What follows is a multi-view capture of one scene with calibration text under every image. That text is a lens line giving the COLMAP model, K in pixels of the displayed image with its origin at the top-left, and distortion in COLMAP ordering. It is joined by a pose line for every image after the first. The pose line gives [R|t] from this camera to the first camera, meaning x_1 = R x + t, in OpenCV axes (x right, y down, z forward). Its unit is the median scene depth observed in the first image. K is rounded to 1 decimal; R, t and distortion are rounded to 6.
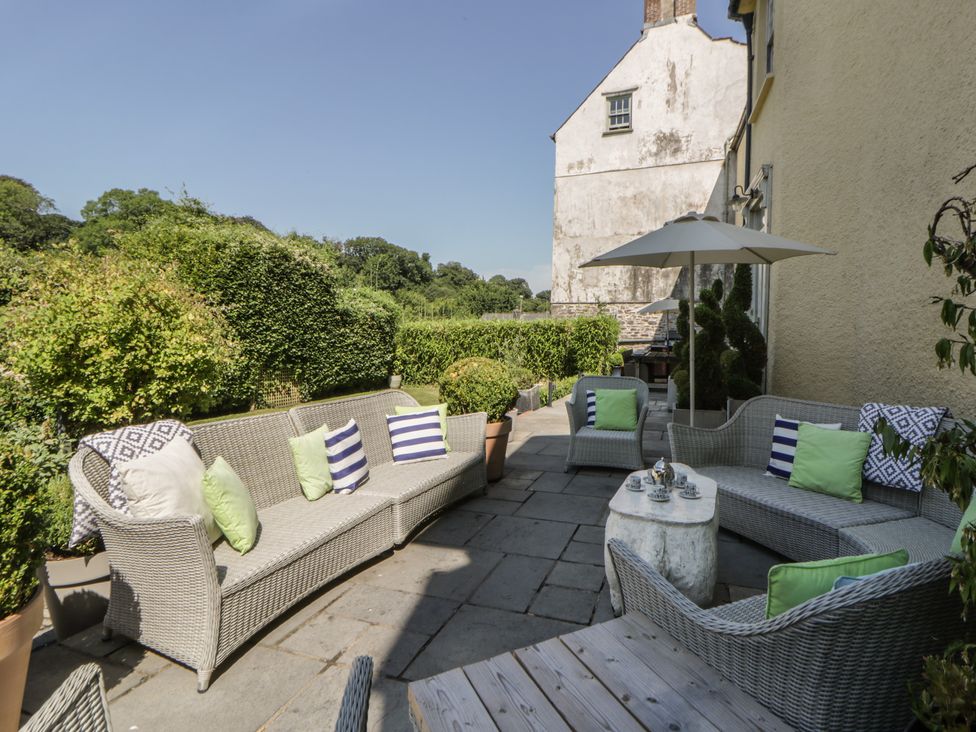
lens RADIAL K [[525.0, 0, 504.5], [0, 525.0, 338.5], [0, 0, 1]] dist [0.001599, -0.013131]
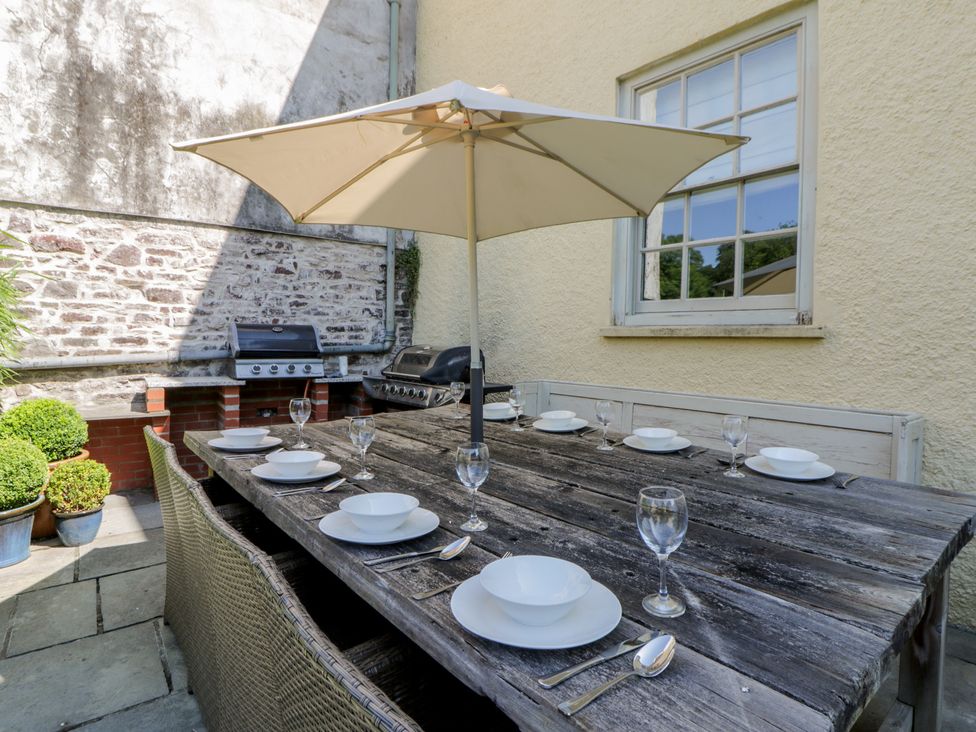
lens RADIAL K [[520.0, 0, 504.3], [0, 520.0, 354.3], [0, 0, 1]] dist [-0.002290, -0.010771]
pose [[0.518138, -0.023080, 0.854985, 0.395134], [0.003214, 0.999681, 0.025039, -0.014188], [-0.855291, -0.010226, 0.518048, 1.973456]]
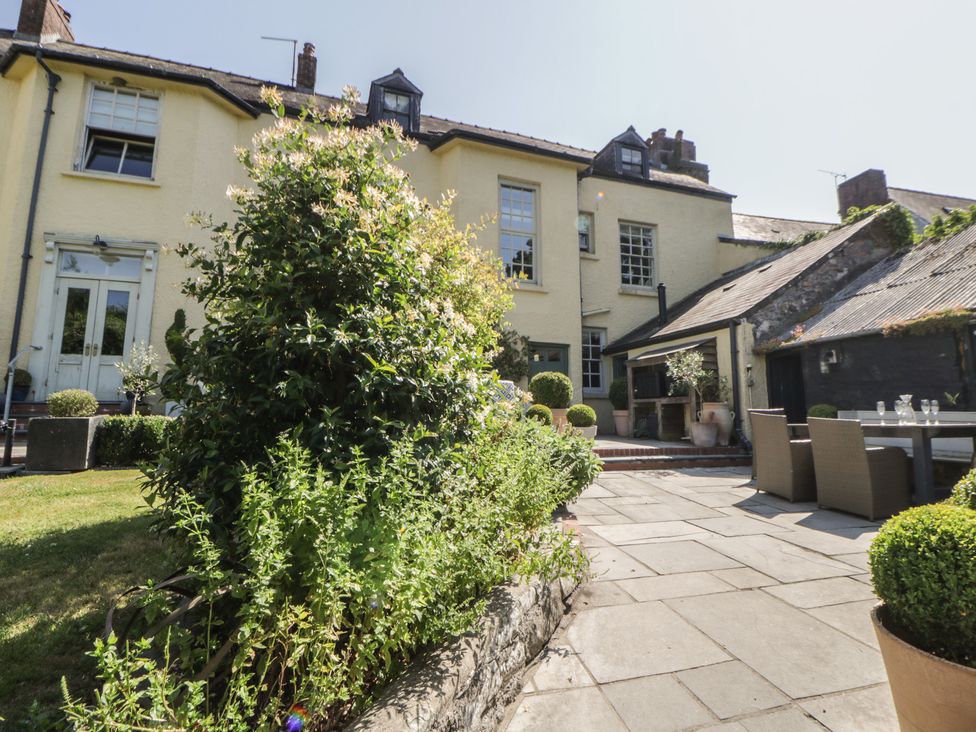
lens RADIAL K [[514.1, 0, 503.4], [0, 514.1, 340.3], [0, 0, 1]] dist [-0.000137, -0.011588]
pose [[-0.621302, 0.097365, 0.777498, -1.284563], [0.006647, 0.992869, -0.119025, 0.124562], [-0.783543, -0.068782, -0.617519, 1.189736]]
